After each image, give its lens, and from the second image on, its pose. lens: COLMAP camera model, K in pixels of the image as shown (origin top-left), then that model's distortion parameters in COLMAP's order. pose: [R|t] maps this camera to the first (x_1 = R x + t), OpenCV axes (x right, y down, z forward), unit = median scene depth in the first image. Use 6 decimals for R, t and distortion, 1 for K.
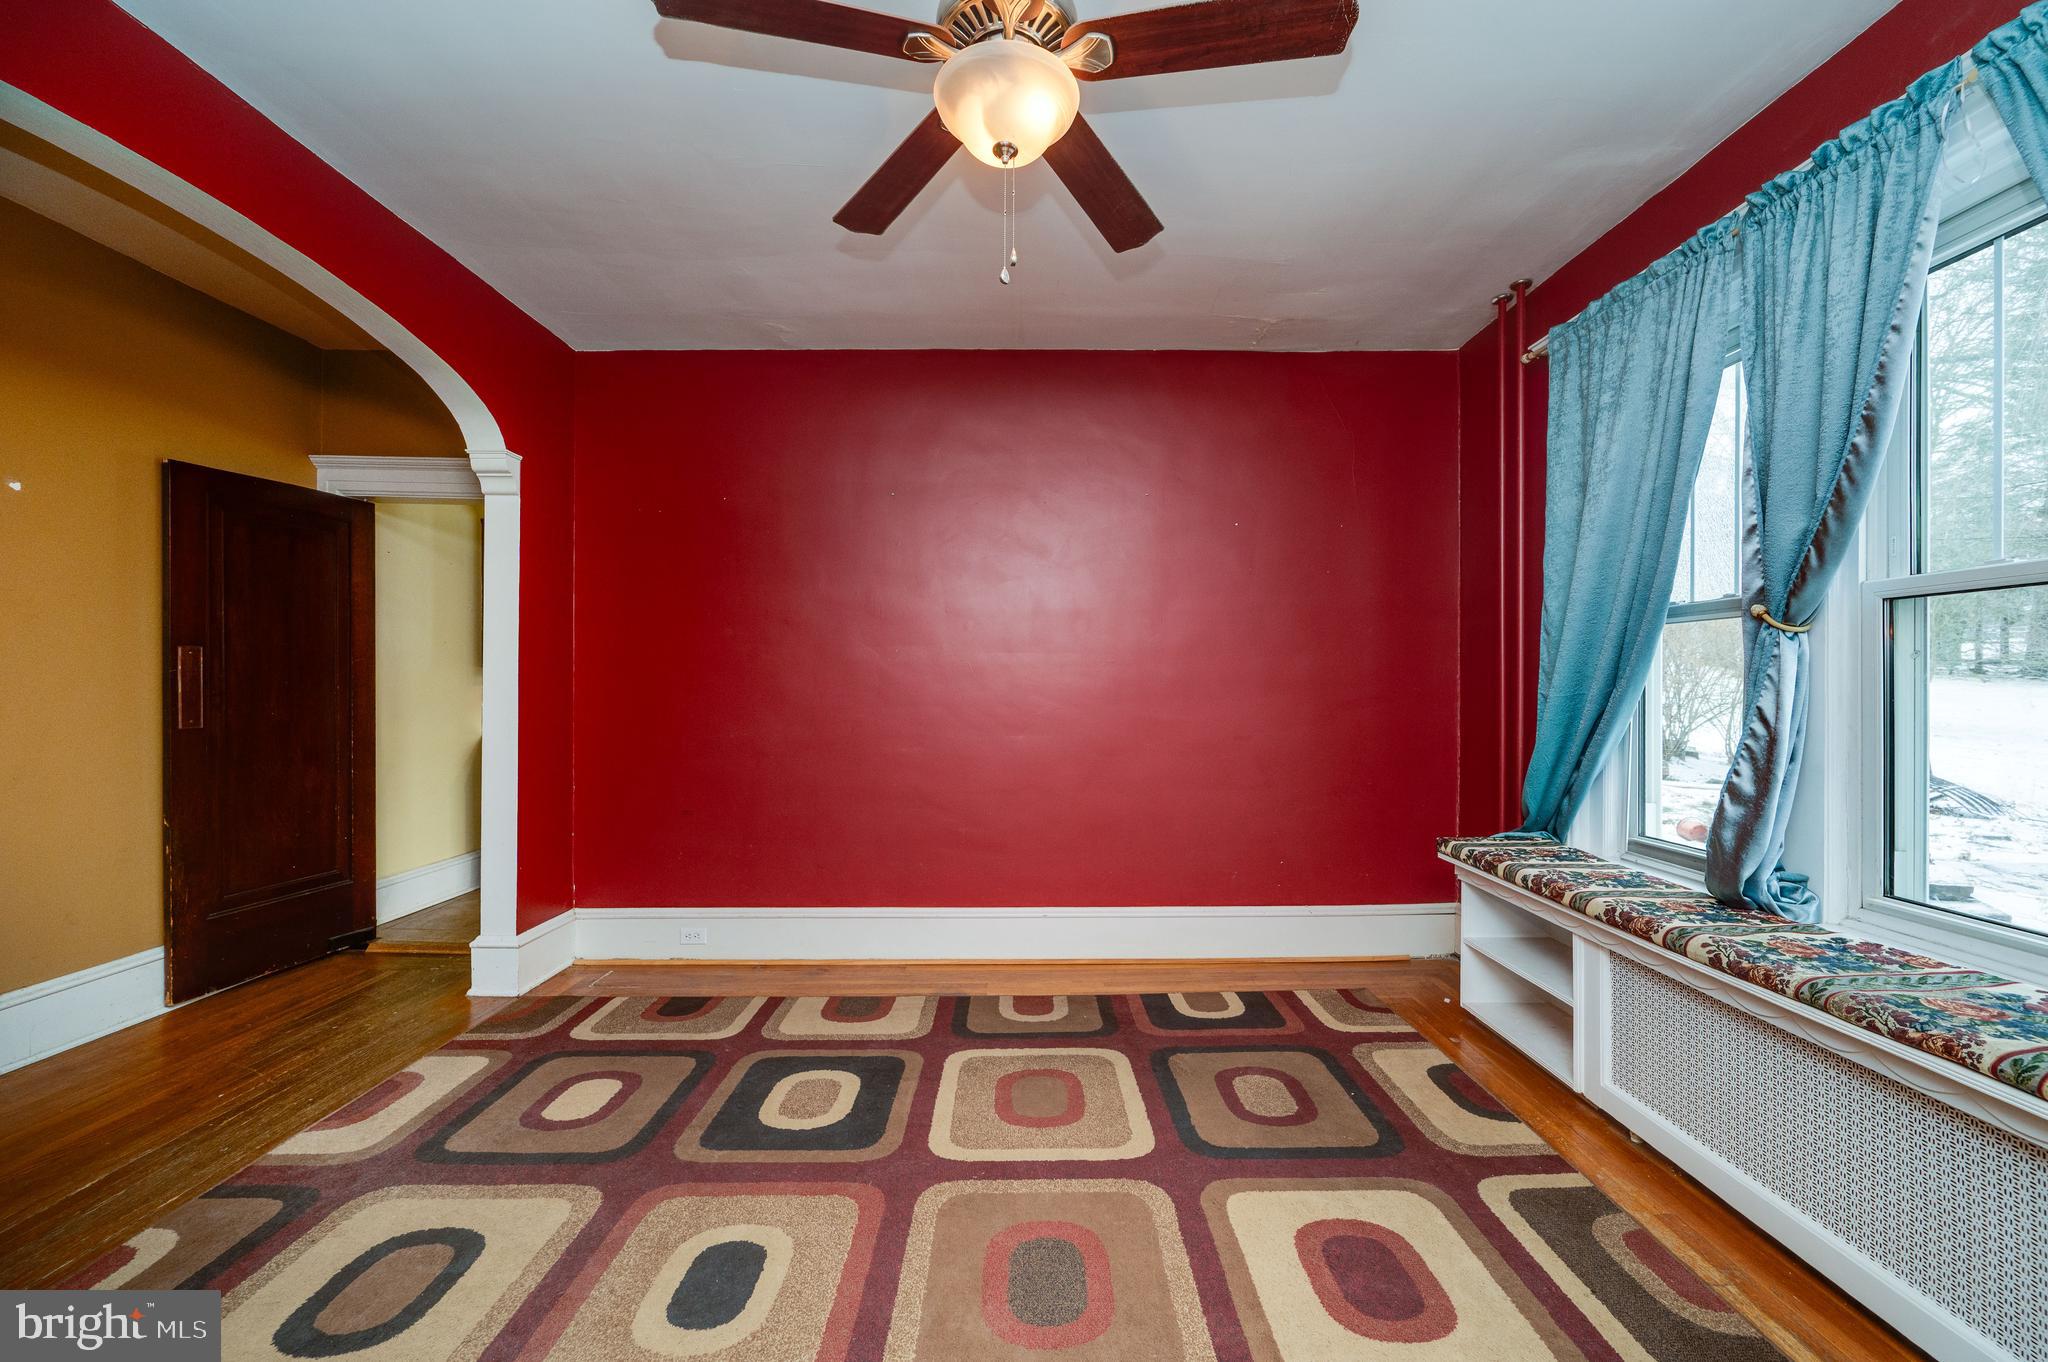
lens RADIAL K [[813.7, 0, 1042.5], [0, 813.7, 675.9], [0, 0, 1]] dist [-0.004153, -0.000004]
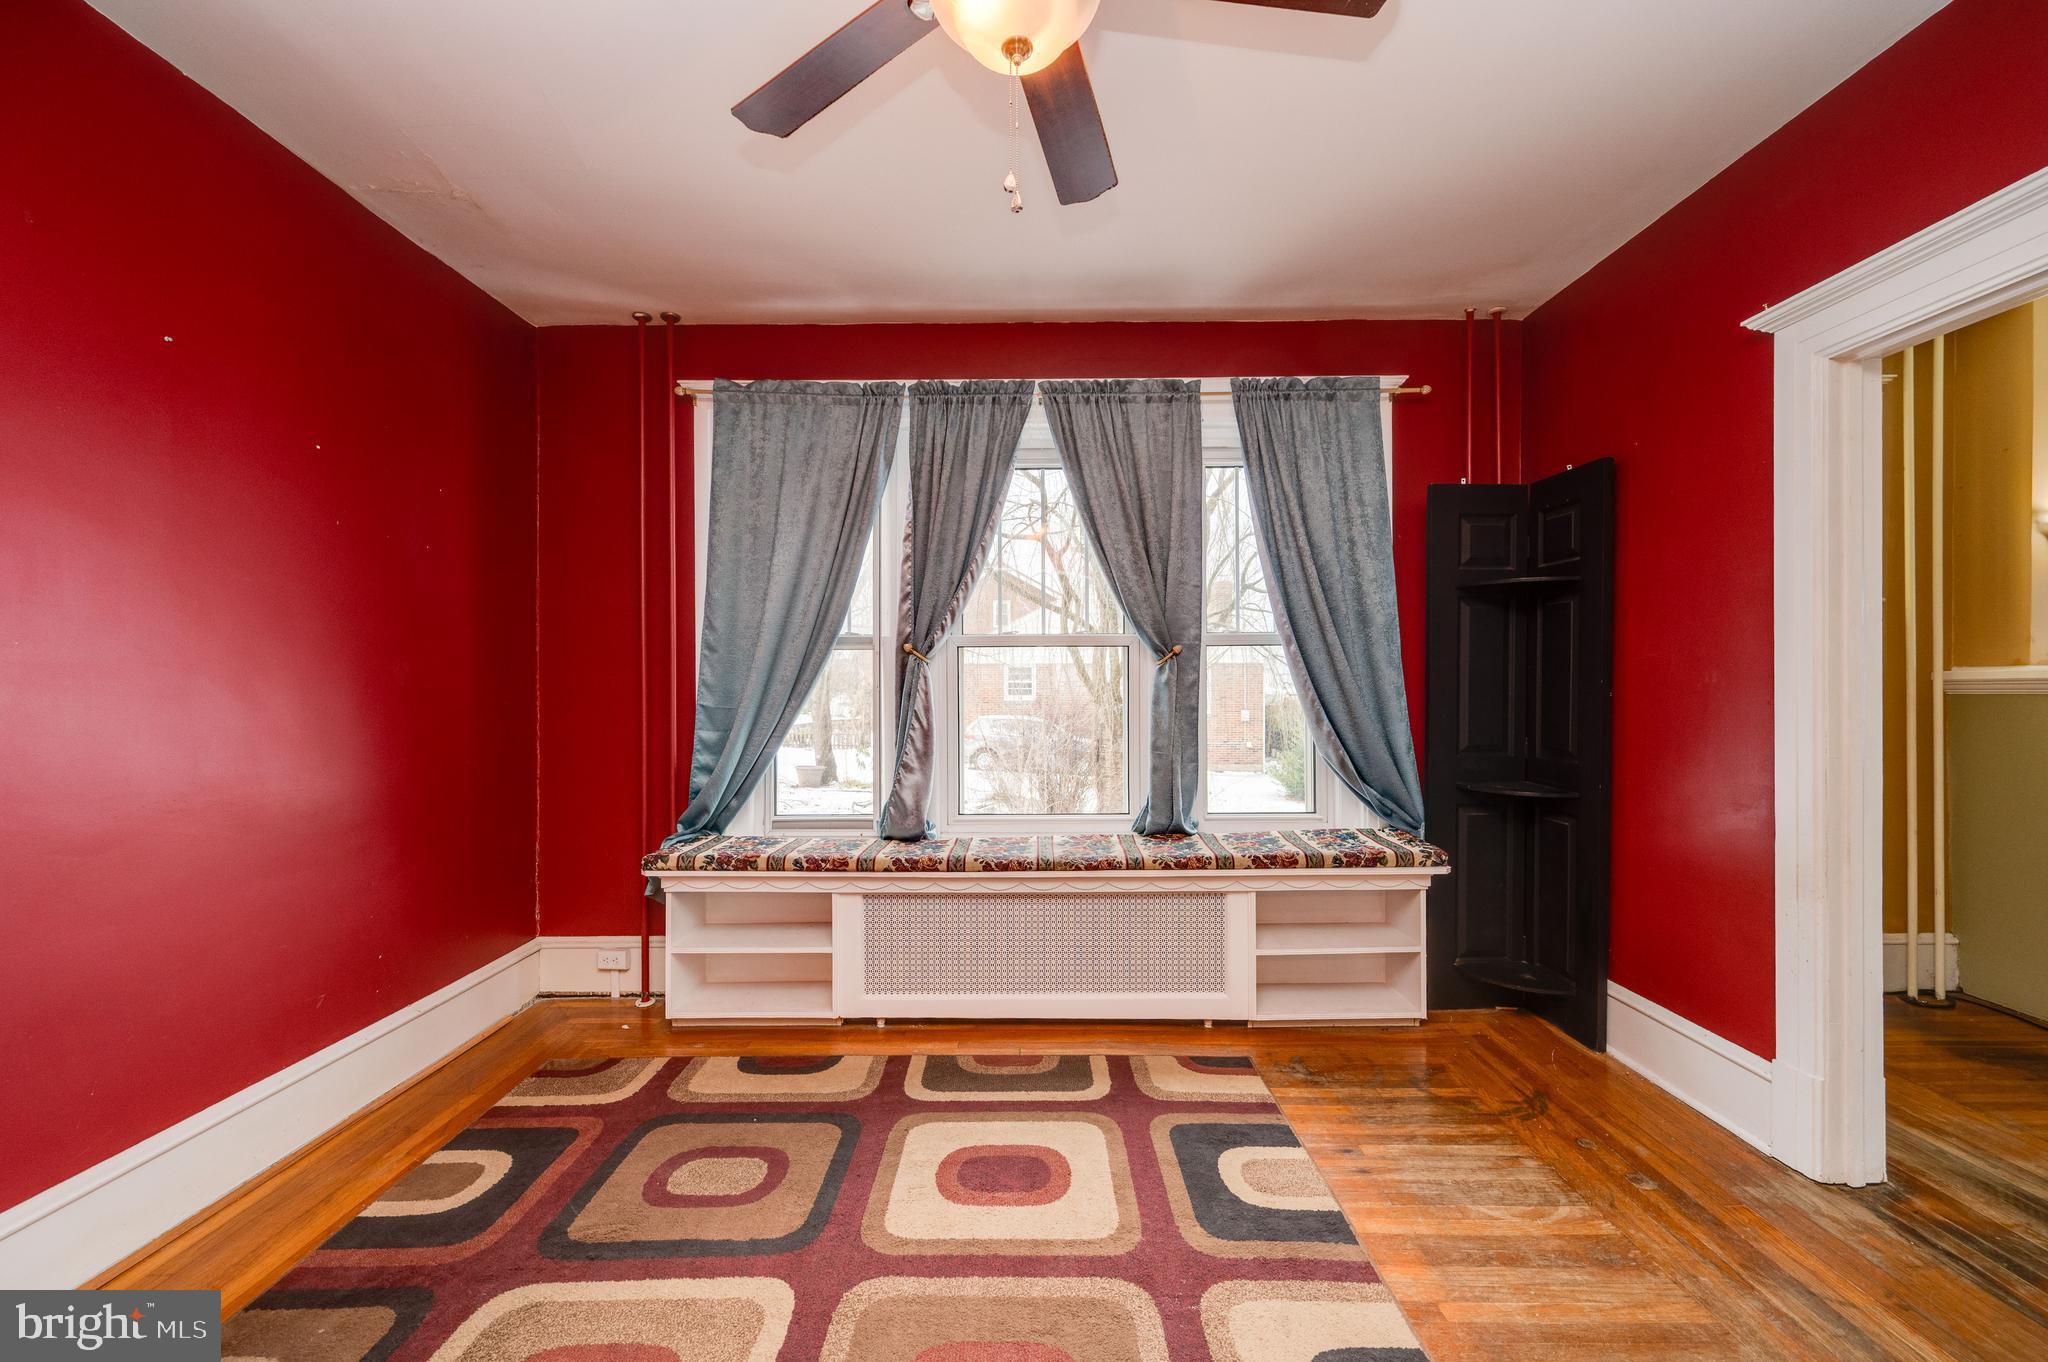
lens RADIAL K [[813.7, 0, 1023.6], [0, 813.7, 690.6], [0, 0, 1]] dist [-0.004153, -0.000004]
pose [[0.014892, -0.002220, 0.999887, -0.633781], [-0.006021, 0.999979, 0.002310, -0.003746], [-0.999871, -0.006055, 0.014878, 0.723400]]
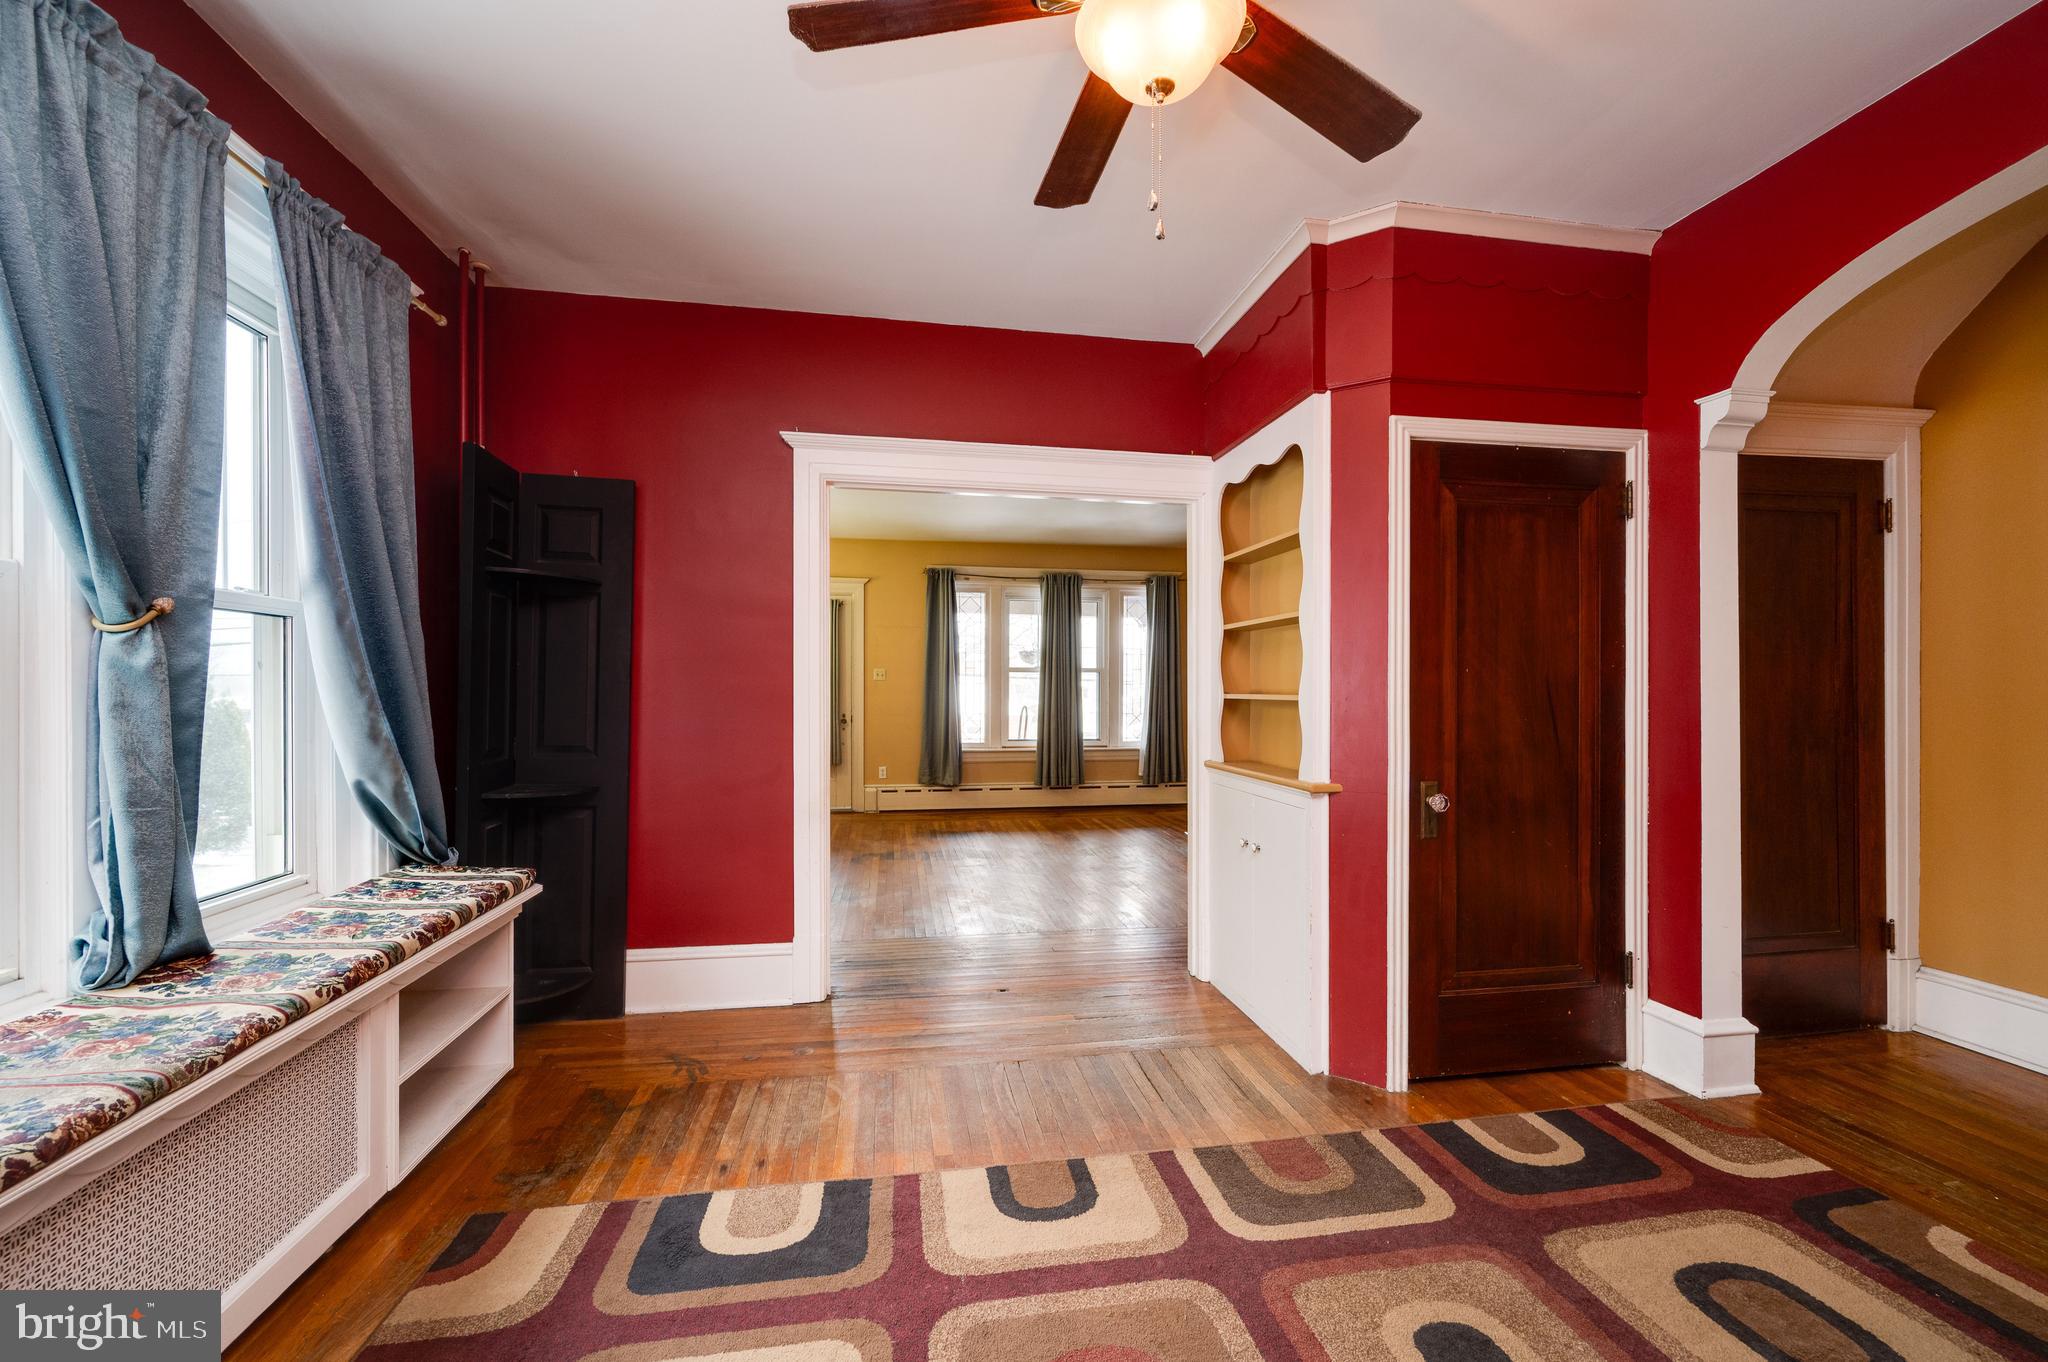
lens RADIAL K [[824.4, 0, 1045.4], [0, 824.4, 688.7], [0, 0, 1]] dist [-0.003005, -0.000125]
pose [[-0.986169, -0.000815, -0.165743, 0.160962], [0.001178, 0.999928, -0.011928, 0.011736], [0.165741, -0.011958, -0.986097, 1.361553]]
